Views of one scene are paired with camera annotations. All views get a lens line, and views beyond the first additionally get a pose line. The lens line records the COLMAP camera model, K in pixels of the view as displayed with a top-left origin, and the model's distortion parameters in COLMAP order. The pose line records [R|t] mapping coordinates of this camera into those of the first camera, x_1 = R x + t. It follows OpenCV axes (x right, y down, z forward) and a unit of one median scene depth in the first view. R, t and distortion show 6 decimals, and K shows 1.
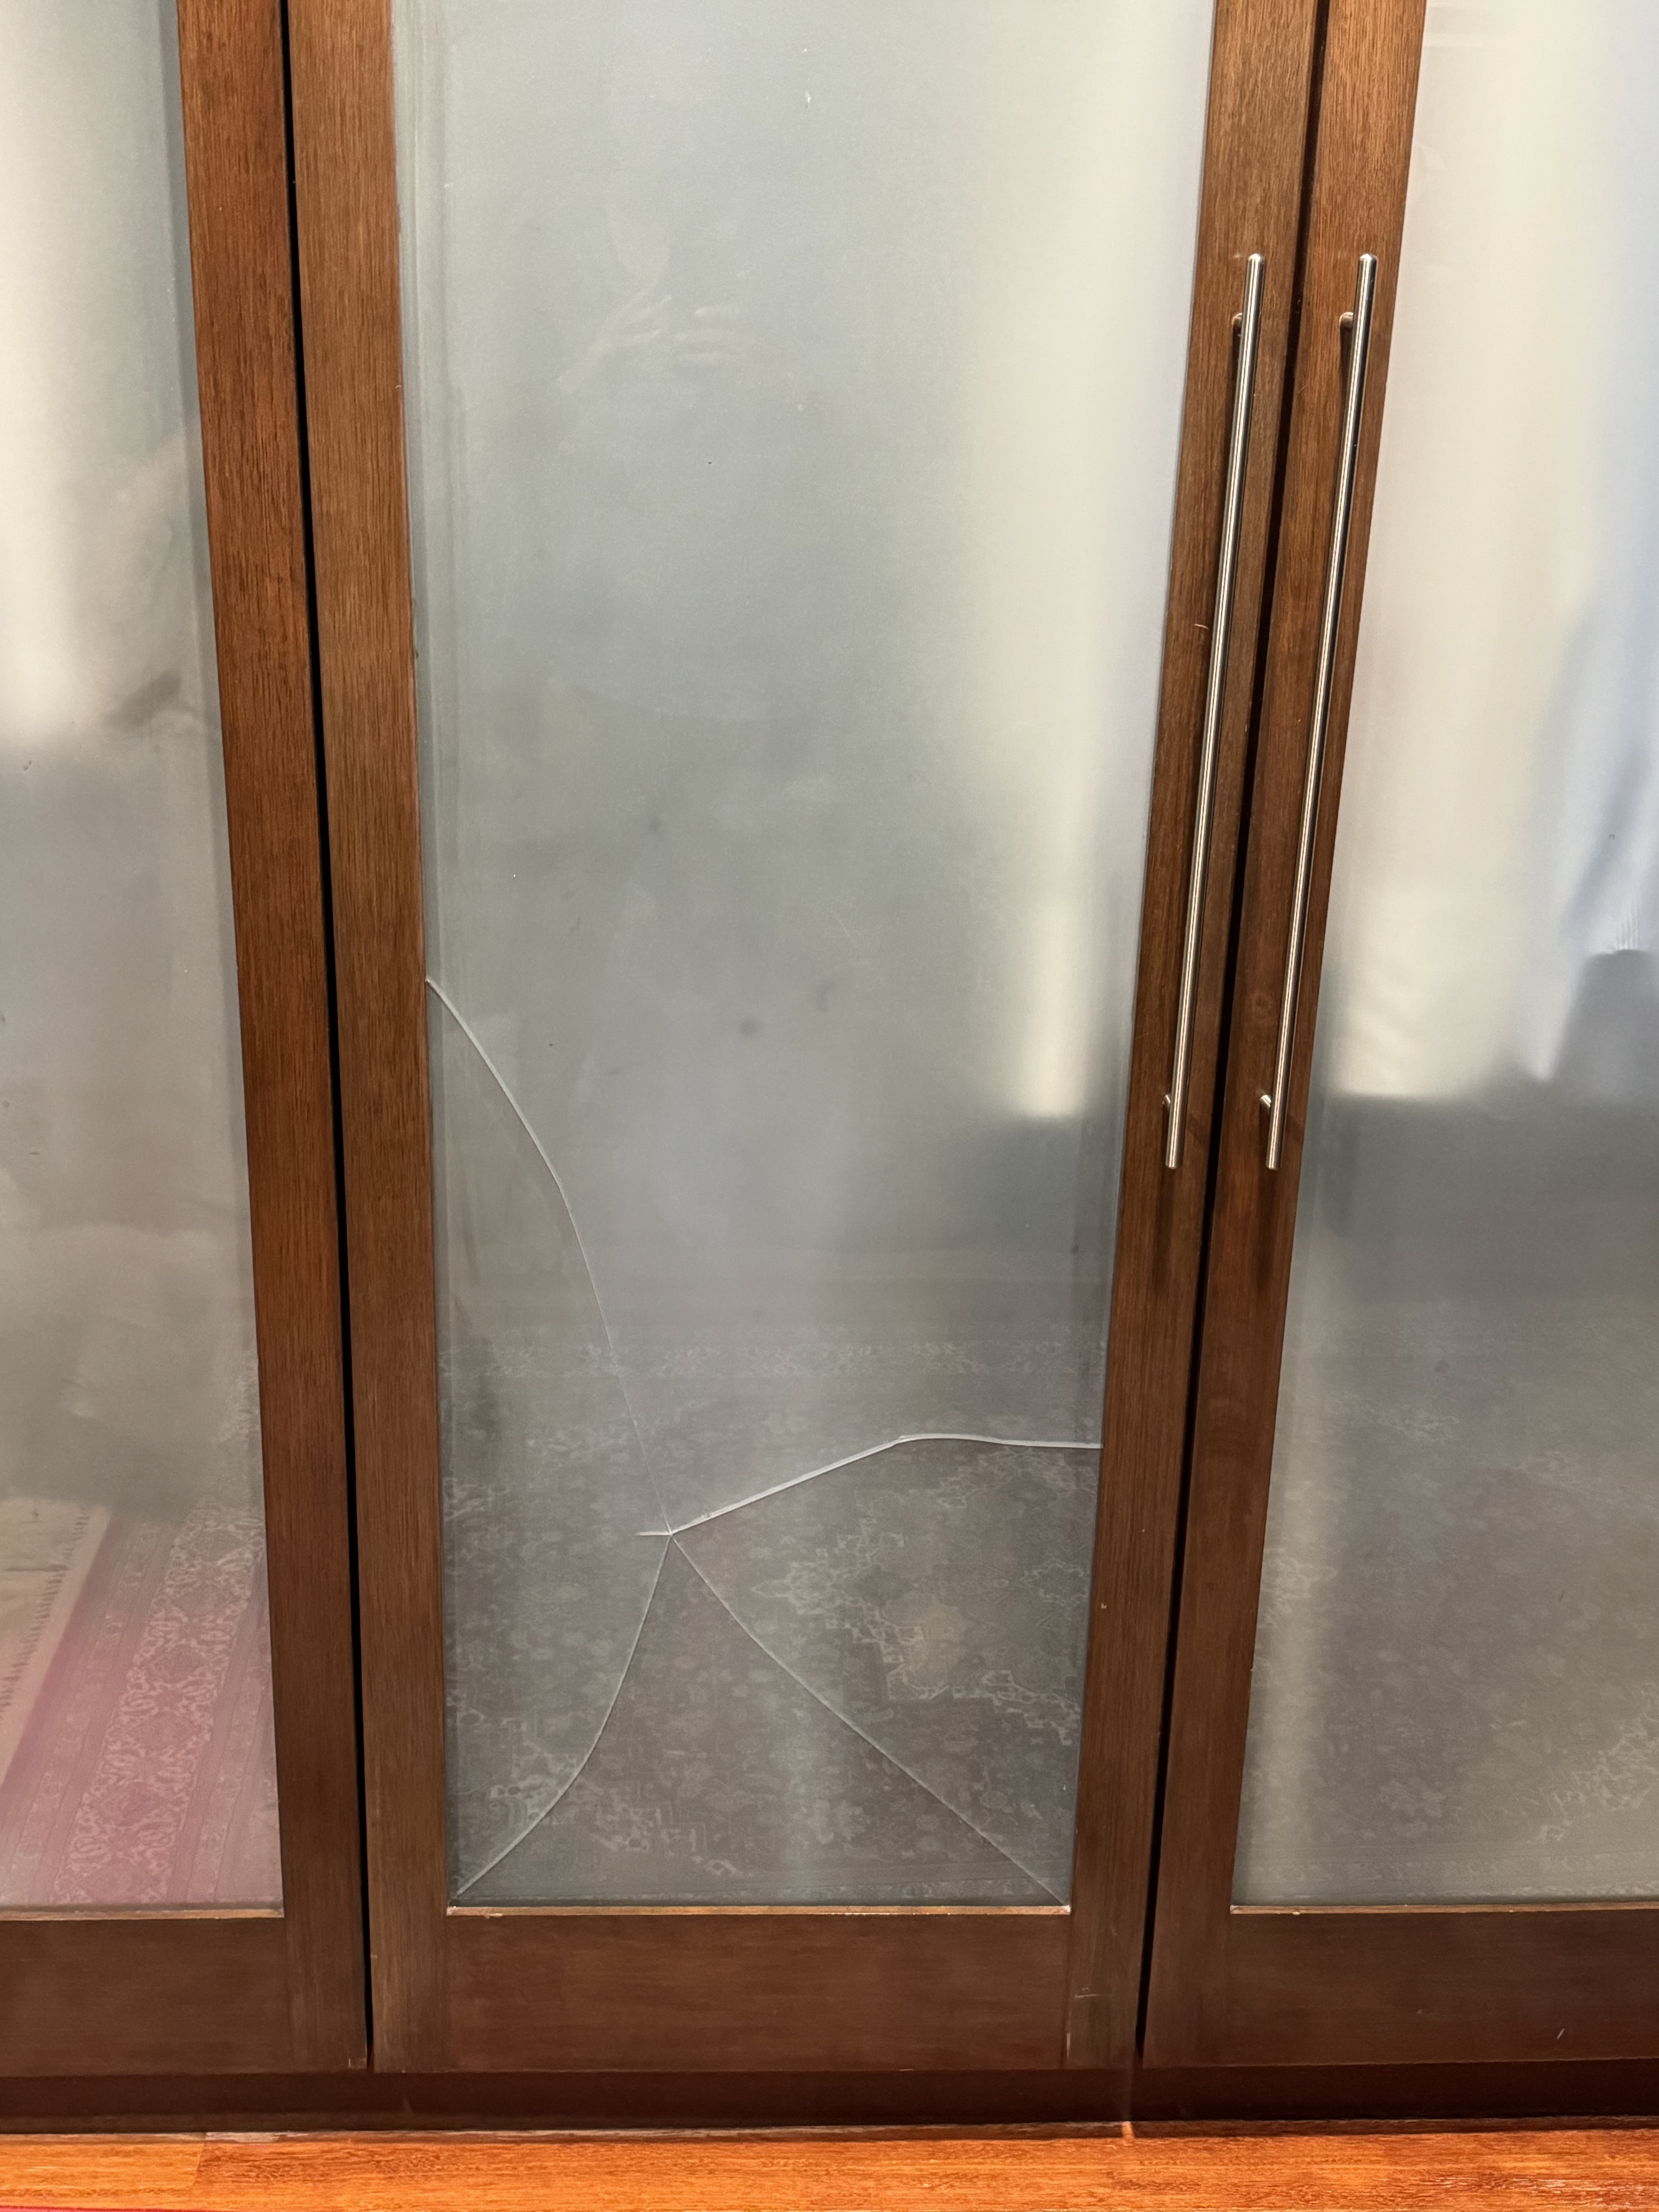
lens RADIAL K [[2341.2, 0, 816.6], [0, 2341.2, 1099.9], [0, 0, 1]] dist [0.095021, 0.000000]
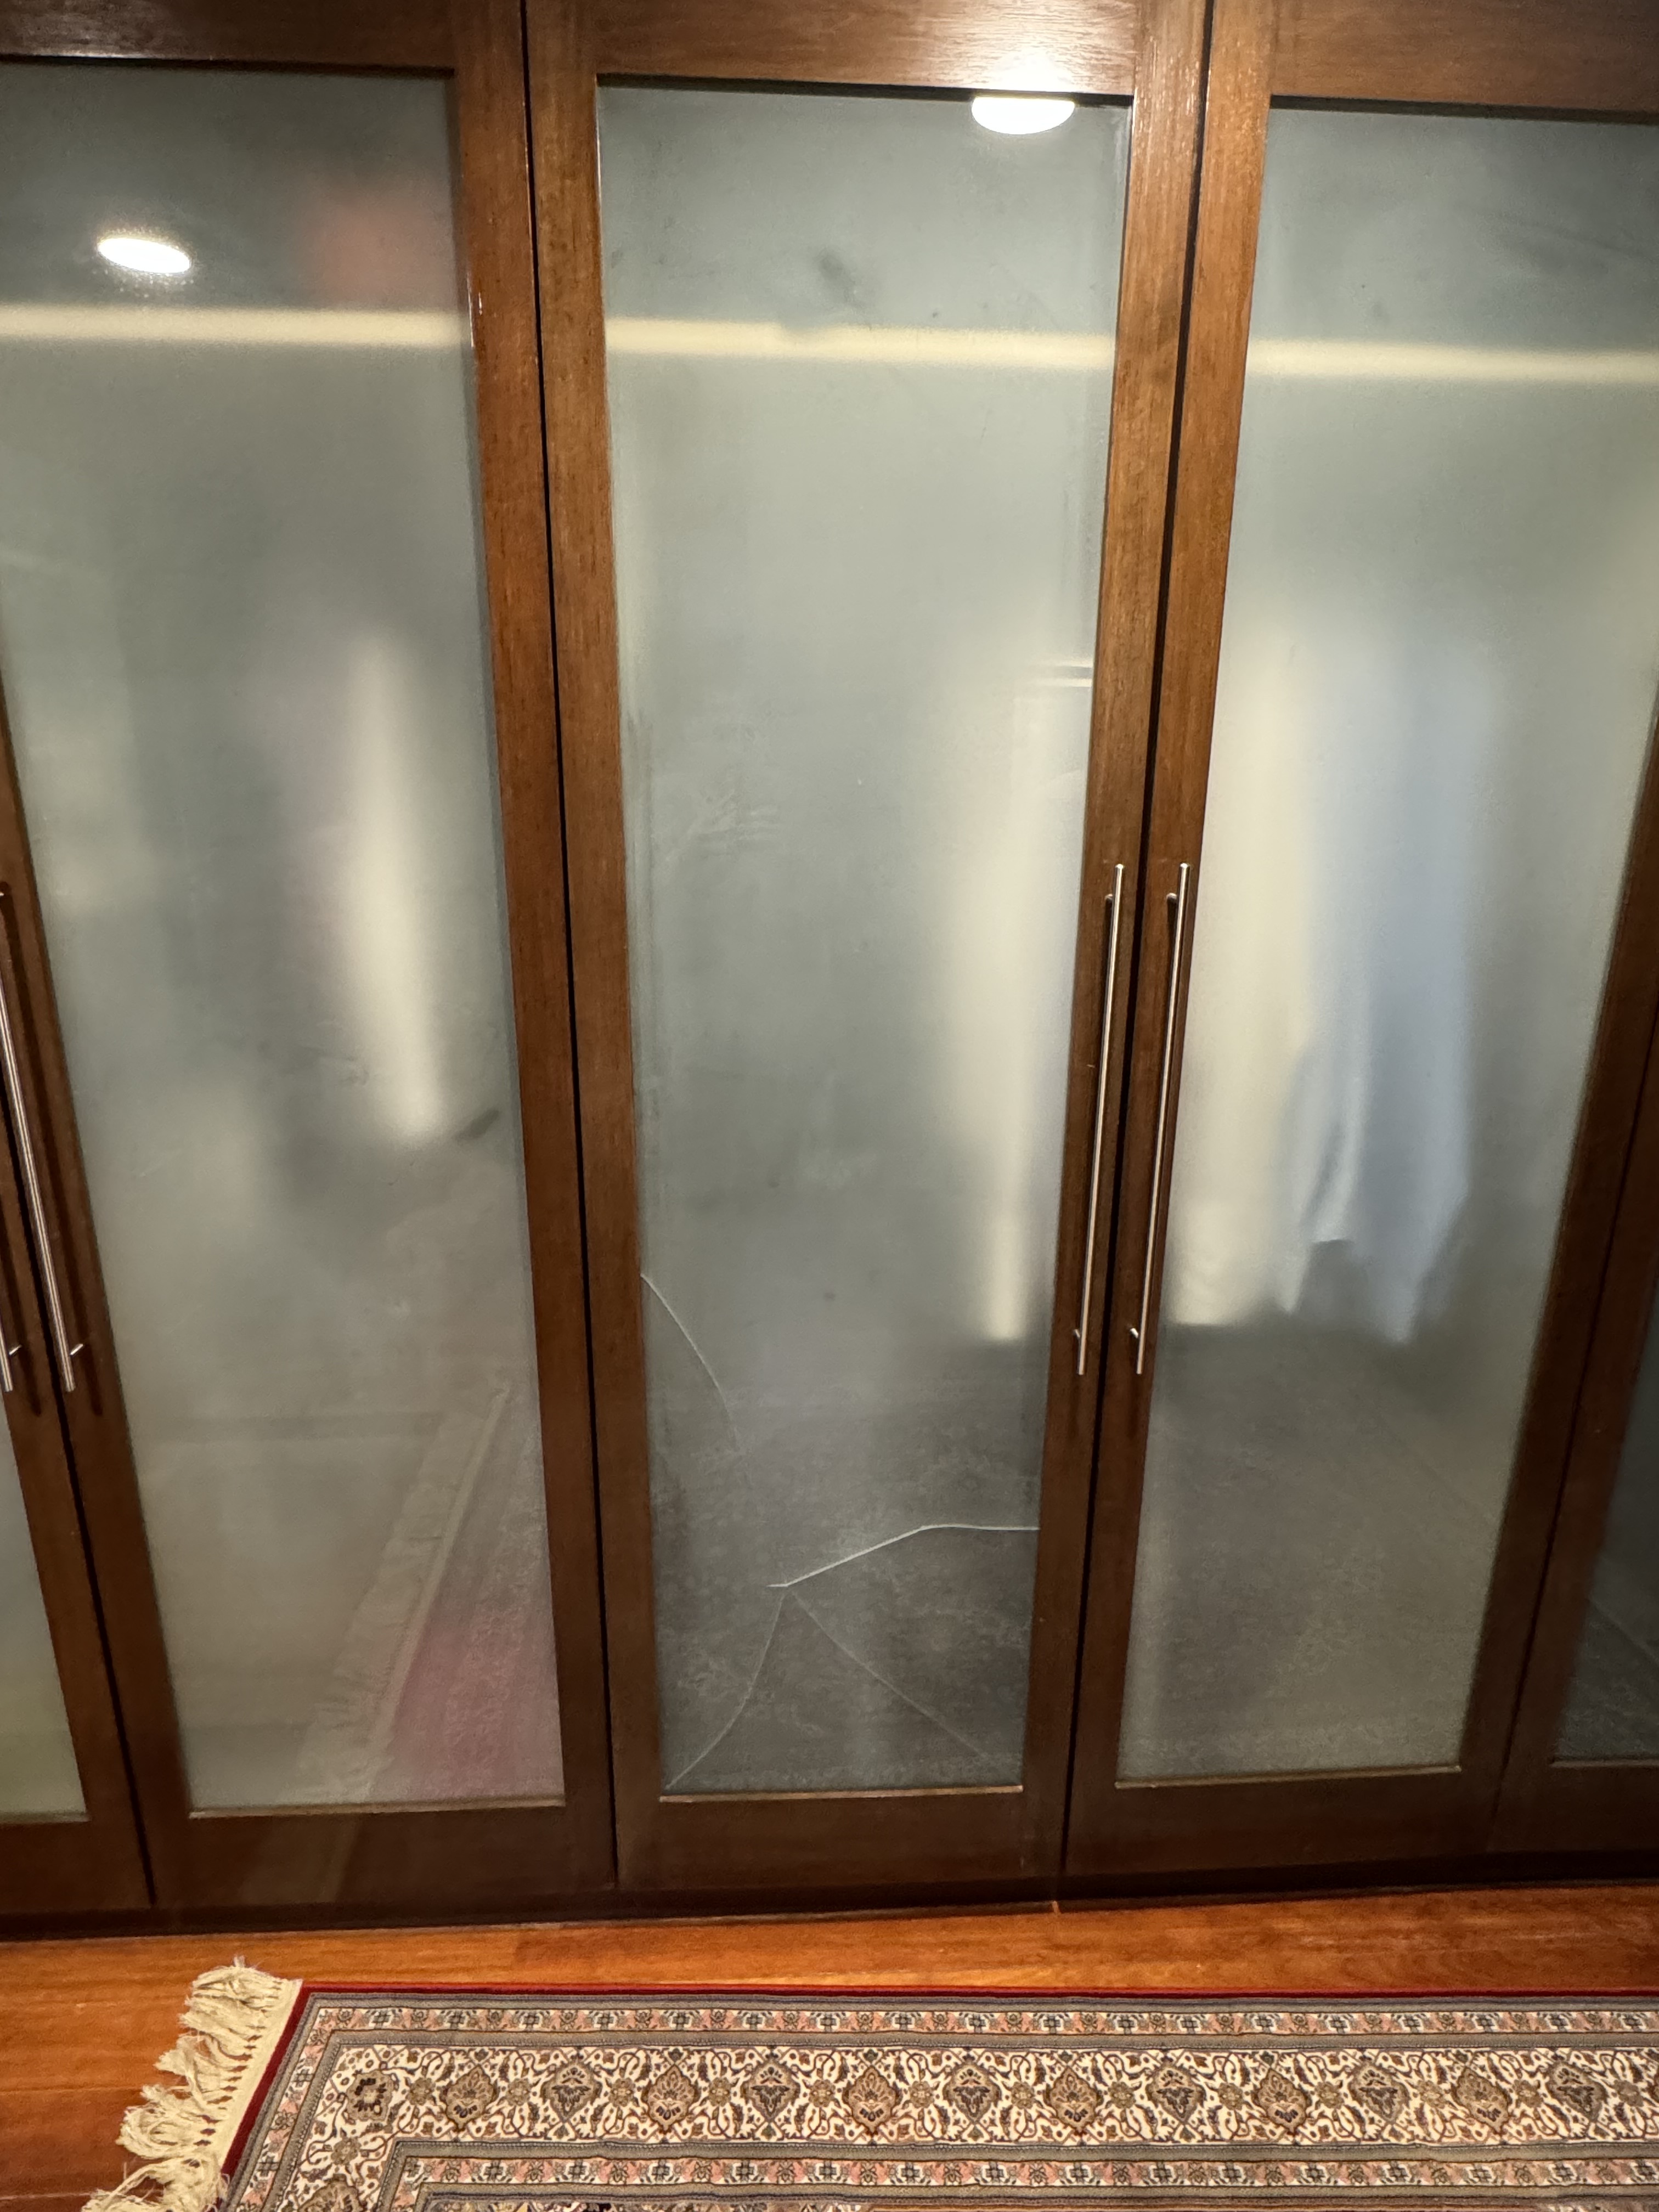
lens RADIAL K [[1171.8, 0, 822.5], [0, 1171.8, 1119.2], [0, 0, 1]] dist [0.029154, 0.001827]
pose [[0.999743, -0.022520, 0.002566, -0.027431], [0.022634, 0.997940, -0.060024, -0.088528], [-0.001209, 0.060066, 0.998194, 0.112325]]
